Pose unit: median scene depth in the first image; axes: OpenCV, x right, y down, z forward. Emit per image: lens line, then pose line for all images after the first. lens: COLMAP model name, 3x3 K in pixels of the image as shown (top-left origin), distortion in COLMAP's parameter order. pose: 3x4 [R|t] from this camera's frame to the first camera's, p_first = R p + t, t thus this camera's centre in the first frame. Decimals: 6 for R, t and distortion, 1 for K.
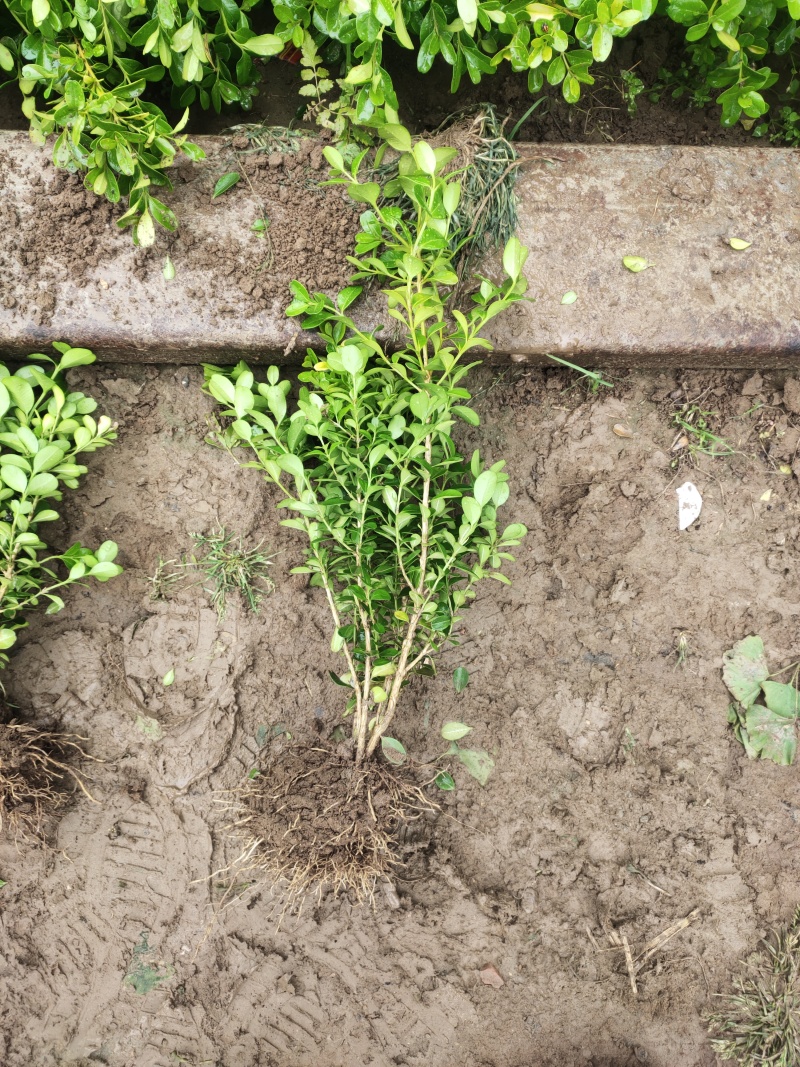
lens RADIAL K [[842.4, 0, 400.0], [0, 842.4, 533.5], [0, 0, 1]] dist [0.106878, -0.072419]
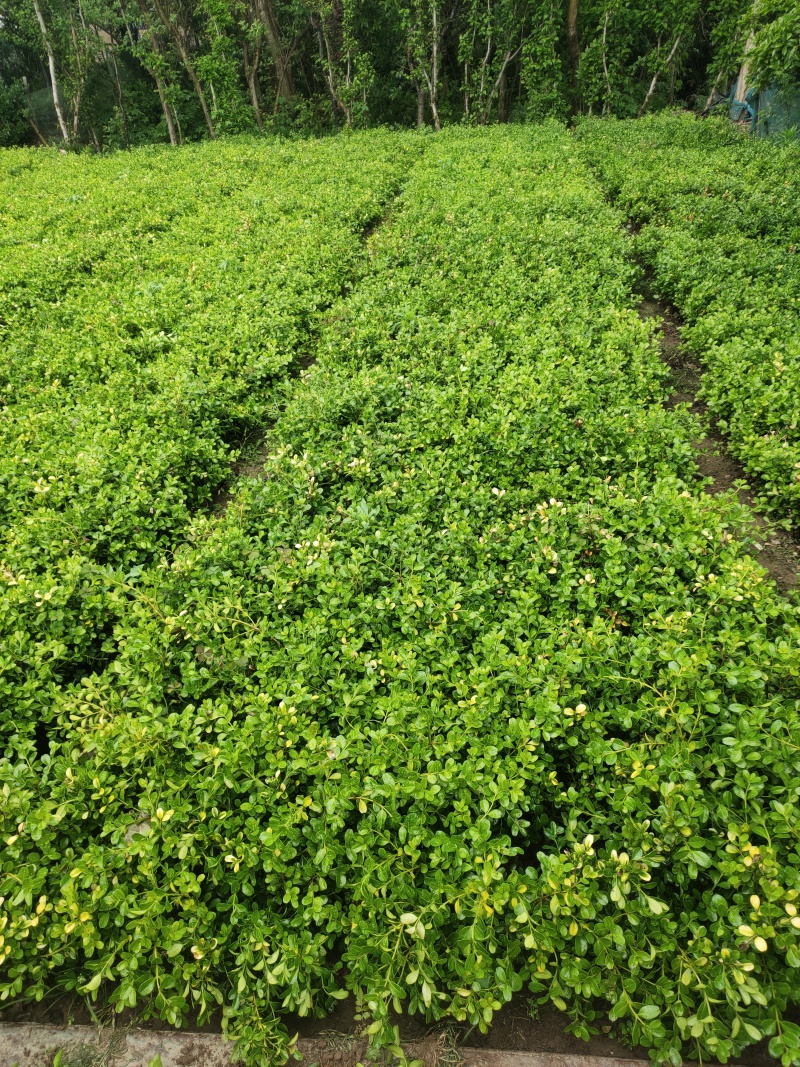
lens RADIAL K [[842.4, 0, 400.0], [0, 842.4, 533.5], [0, 0, 1]] dist [0.106878, -0.072419]
pose [[0.993346, -0.015812, -0.114081, 0.242909], [-0.069321, 0.708925, -0.701869, 0.102477], [0.091973, 0.705107, 0.703111, -1.230265]]
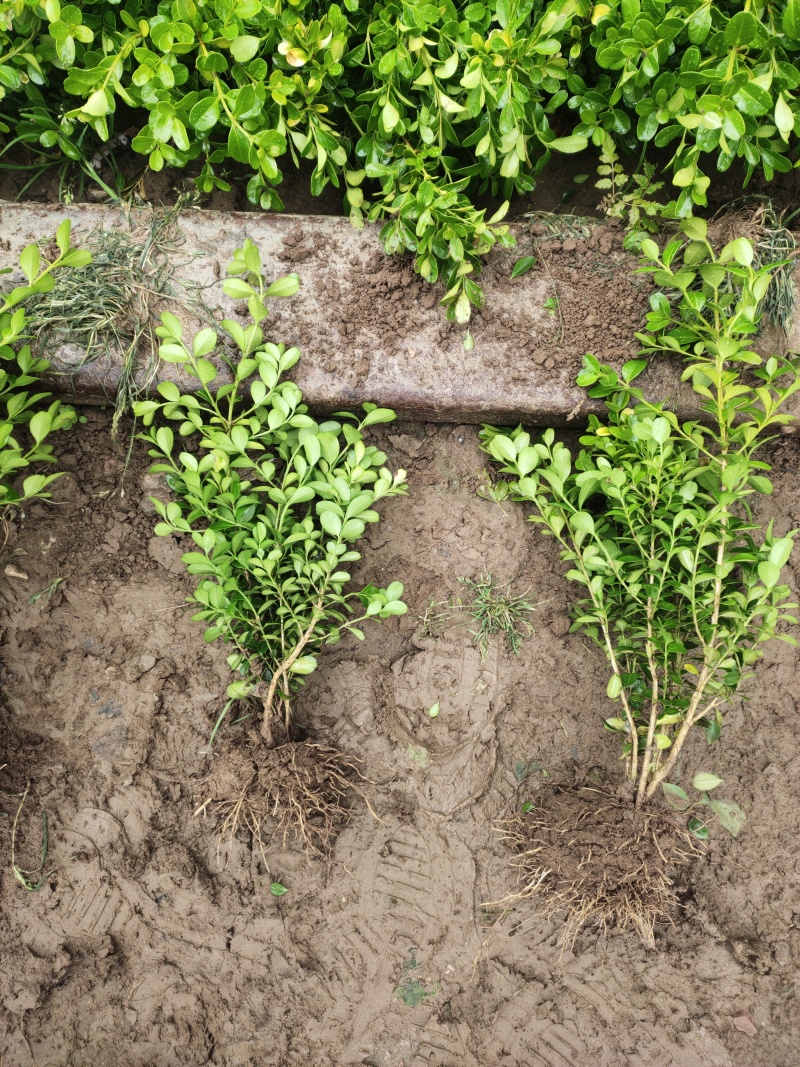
lens RADIAL K [[842.4, 0, 400.0], [0, 842.4, 533.5], [0, 0, 1]] dist [0.106878, -0.072419]
pose [[0.997064, 0.049757, -0.058204, -0.278332], [-0.052131, 0.997839, -0.040002, -0.009929], [0.056088, 0.042919, 0.997503, -0.092153]]
